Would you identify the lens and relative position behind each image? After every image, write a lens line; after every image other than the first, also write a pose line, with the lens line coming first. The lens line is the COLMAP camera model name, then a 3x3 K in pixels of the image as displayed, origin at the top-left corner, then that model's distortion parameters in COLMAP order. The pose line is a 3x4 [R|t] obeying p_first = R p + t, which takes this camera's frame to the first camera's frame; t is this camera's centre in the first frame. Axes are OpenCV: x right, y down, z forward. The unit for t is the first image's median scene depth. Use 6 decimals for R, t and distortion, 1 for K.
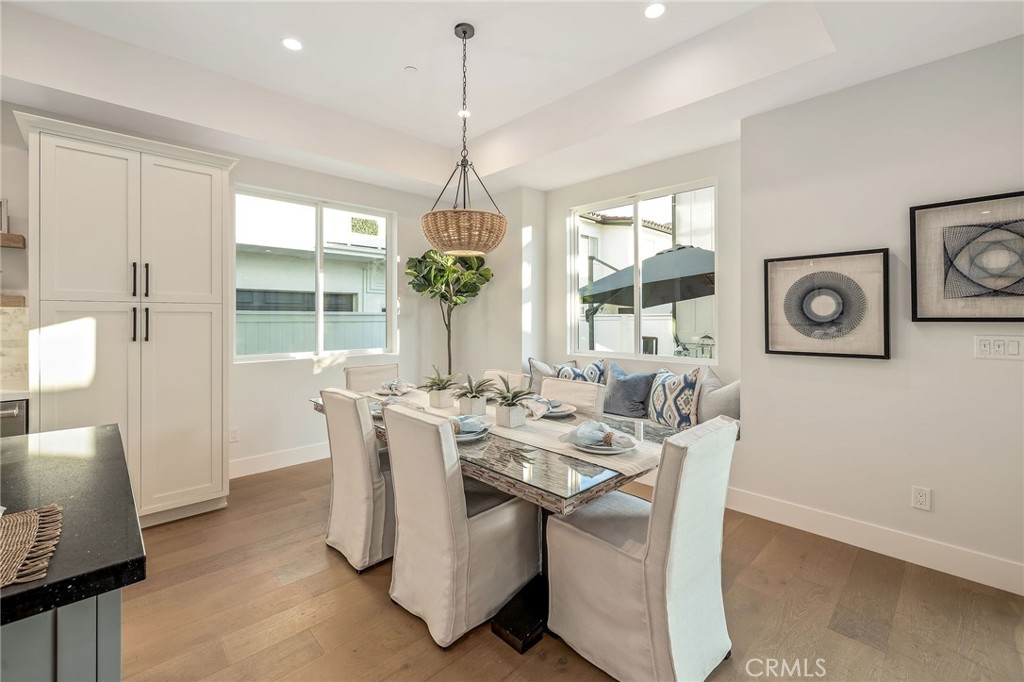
lens RADIAL K [[433.5, 0, 510.0], [0, 433.5, 321.8], [0, 0, 1]] dist [-0.001479, -0.000134]
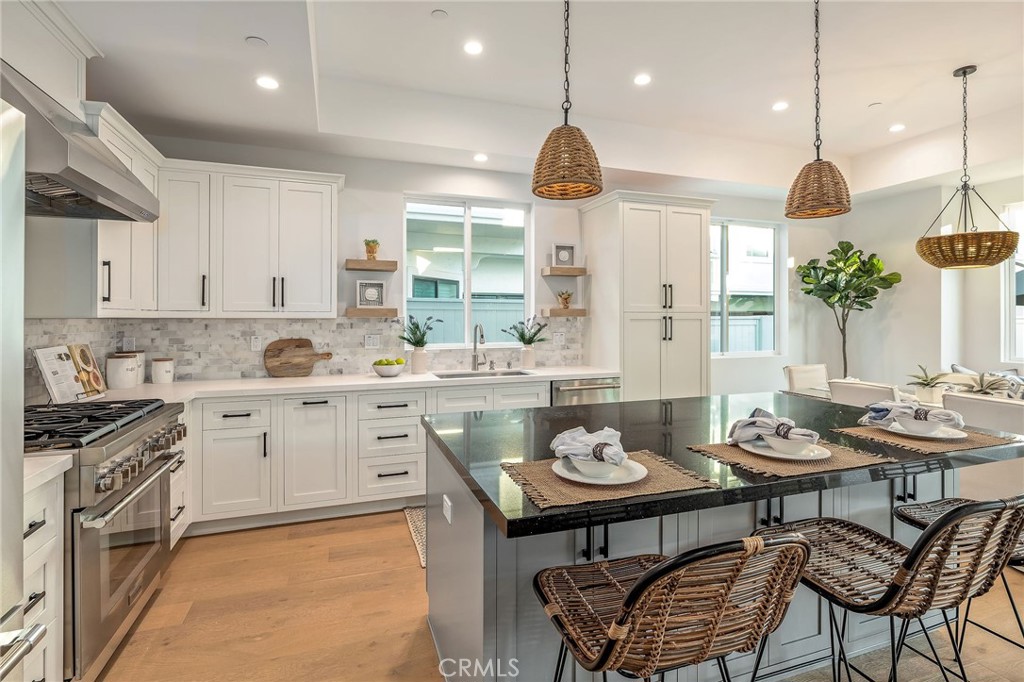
lens RADIAL K [[496.4, 0, 513.4], [0, 496.4, 317.9], [0, 0, 1]] dist [-0.002067, -0.000310]
pose [[0.915676, -0.003295, -0.401904, -0.667096], [-0.001621, 0.999928, -0.011889, -0.007751], [0.401914, 0.011538, 0.915605, -0.656583]]
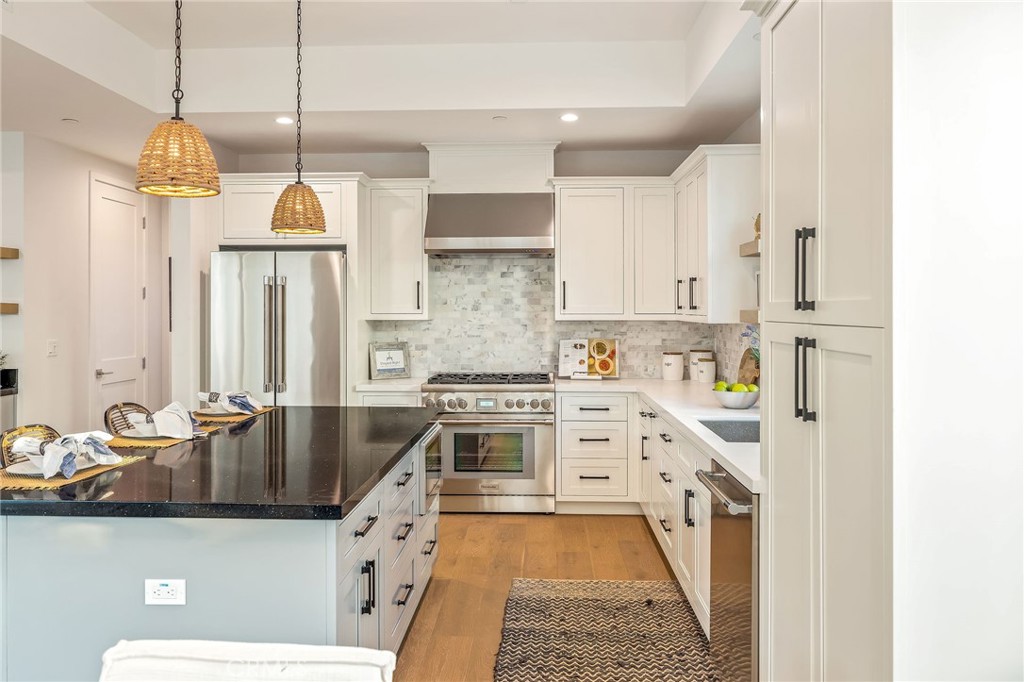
lens RADIAL K [[781.0, 0, 510.0], [0, 781.0, 309.8], [0, 0, 1]] dist [-0.000669, -0.000243]
pose [[-0.717478, -0.002568, -0.696577, -0.144582], [-0.009116, 0.999942, 0.005703, -0.057885], [0.696522, 0.010442, -0.717460, 1.335982]]
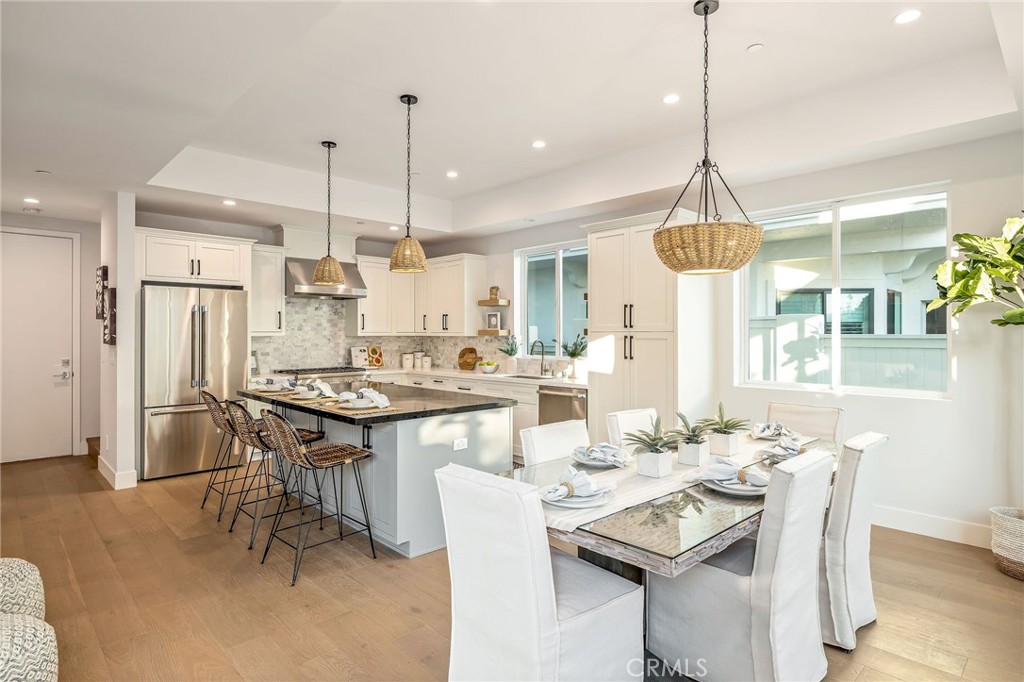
lens RADIAL K [[545.5, 0, 512.0], [0, 545.5, 341.0], [0, 0, 1]] dist [0.015239, 0.000016]
pose [[0.008045, 0.010989, -0.999907, 0.932478], [-0.011024, 0.999880, 0.010900, -0.030487], [0.999907, 0.010935, 0.008165, 0.604391]]
